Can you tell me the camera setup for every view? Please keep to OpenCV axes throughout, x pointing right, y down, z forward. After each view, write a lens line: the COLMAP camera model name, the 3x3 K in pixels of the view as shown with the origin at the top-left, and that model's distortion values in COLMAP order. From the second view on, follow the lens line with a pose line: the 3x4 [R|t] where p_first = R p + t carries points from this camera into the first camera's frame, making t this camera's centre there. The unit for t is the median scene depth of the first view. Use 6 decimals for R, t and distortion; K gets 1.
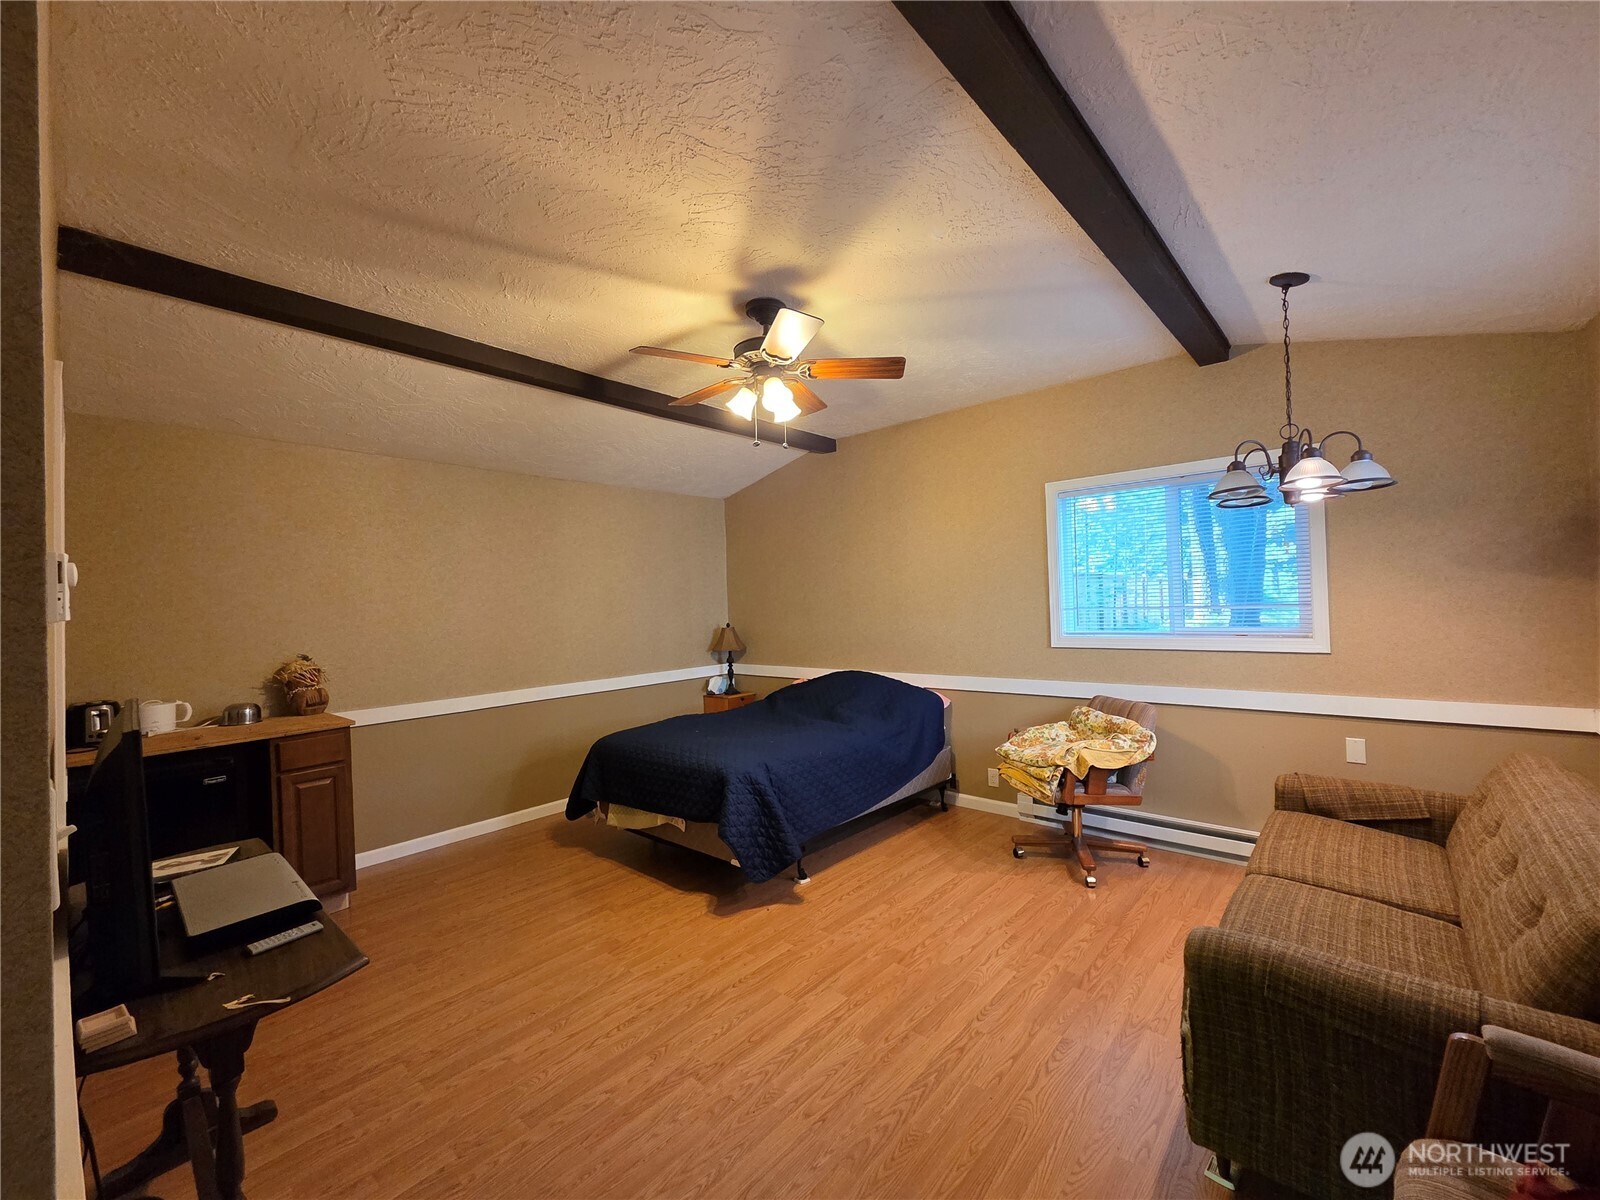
lens RADIAL K [[650.1, 0, 795.9], [0, 650.1, 597.1], [0, 0, 1]] dist [0.005739, -0.001058]
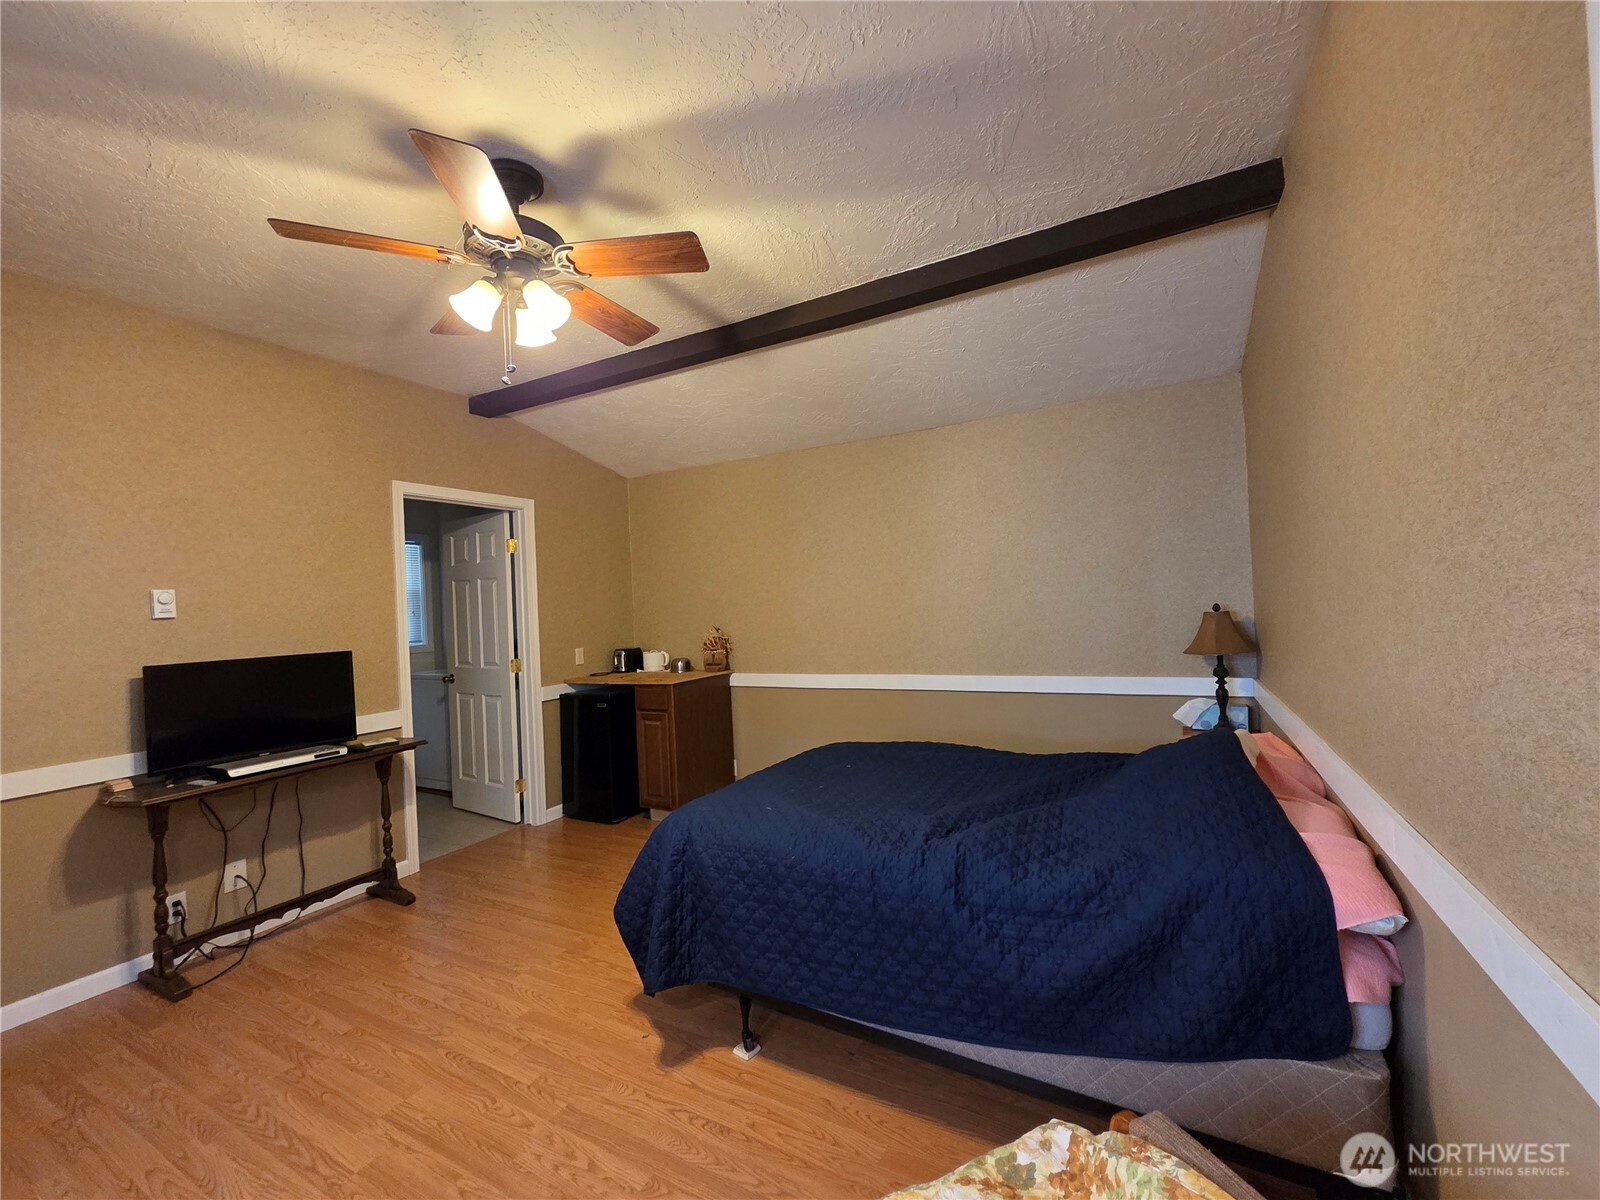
lens RADIAL K [[650.1, 0, 801.1], [0, 650.1, 597.4], [0, 0, 1]] dist [0.005739, -0.001058]
pose [[0.223988, 0.014172, -0.974489, 0.811469], [0.052342, 0.998276, 0.026549, 0.006733], [0.973185, -0.056953, 0.222860, 1.267378]]
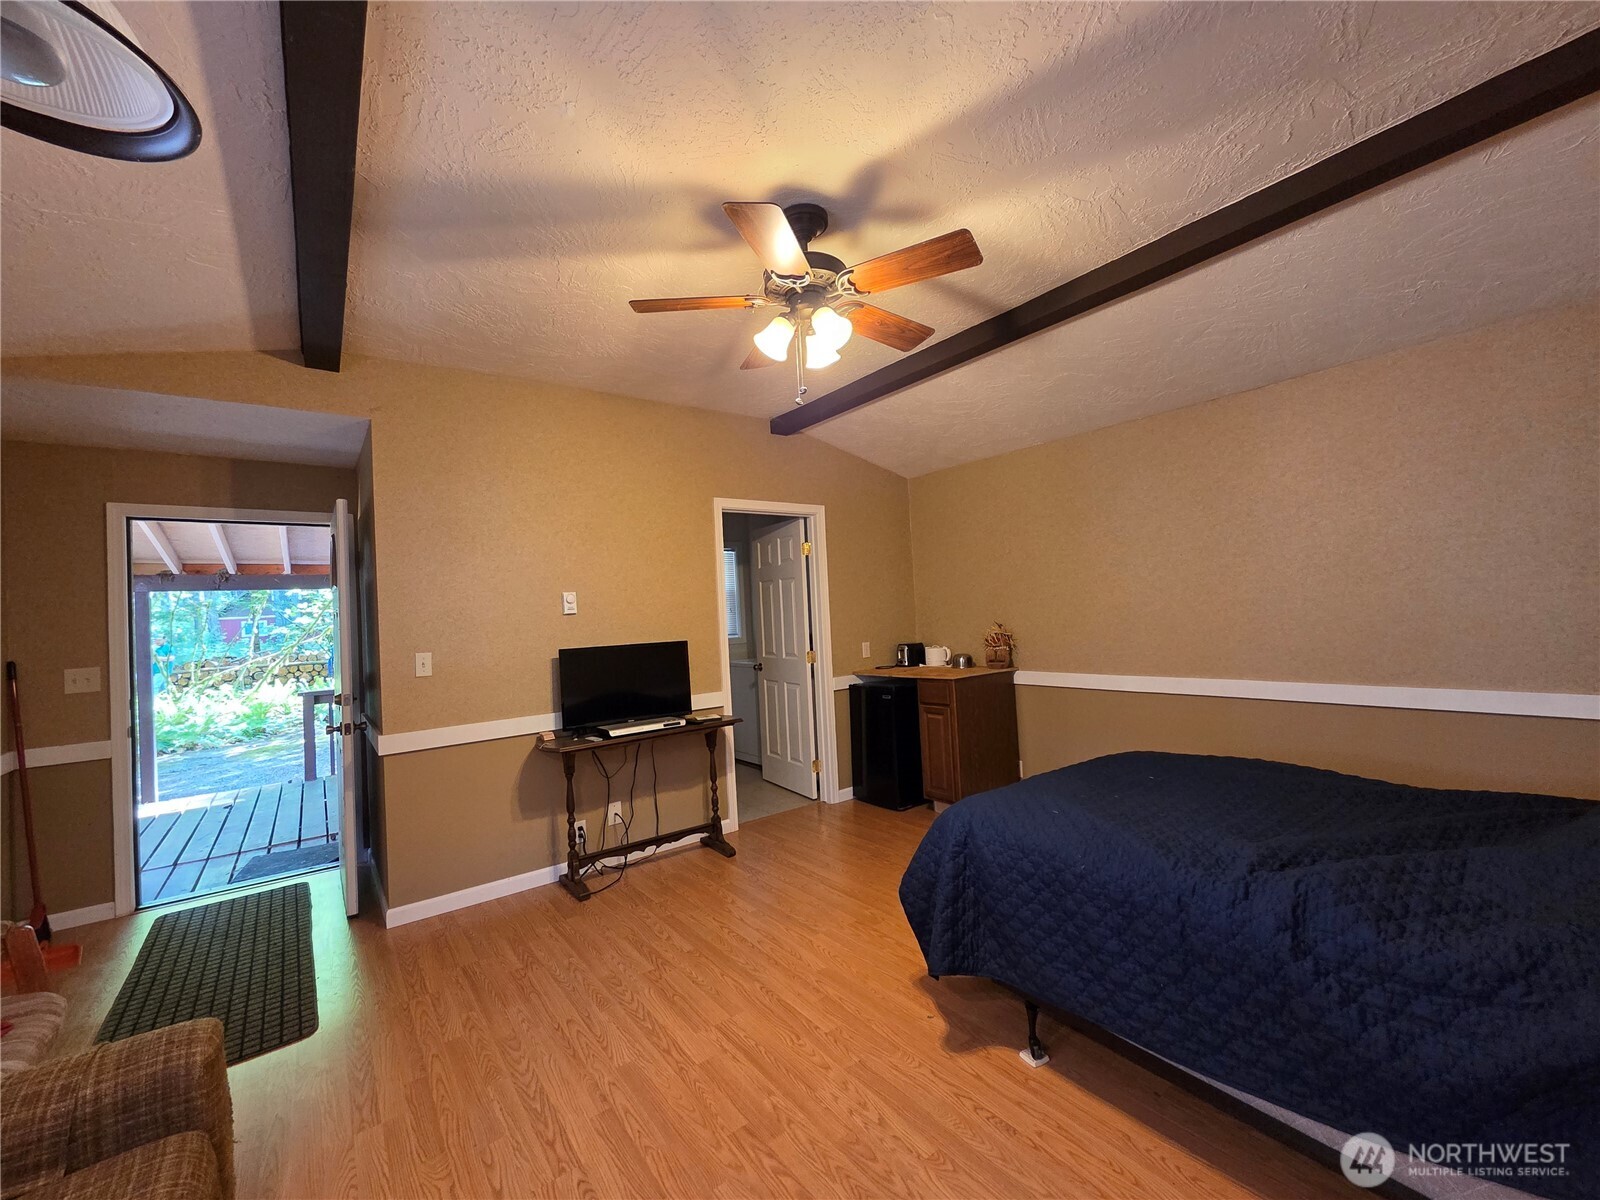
lens RADIAL K [[650.1, 0, 802.9], [0, 650.1, 595.8], [0, 0, 1]] dist [0.005739, -0.001058]
pose [[-0.198219, 0.016354, -0.980021, 0.831656], [0.072378, 0.997375, 0.002004, 0.009446], [0.977482, -0.070535, -0.198882, 1.273396]]
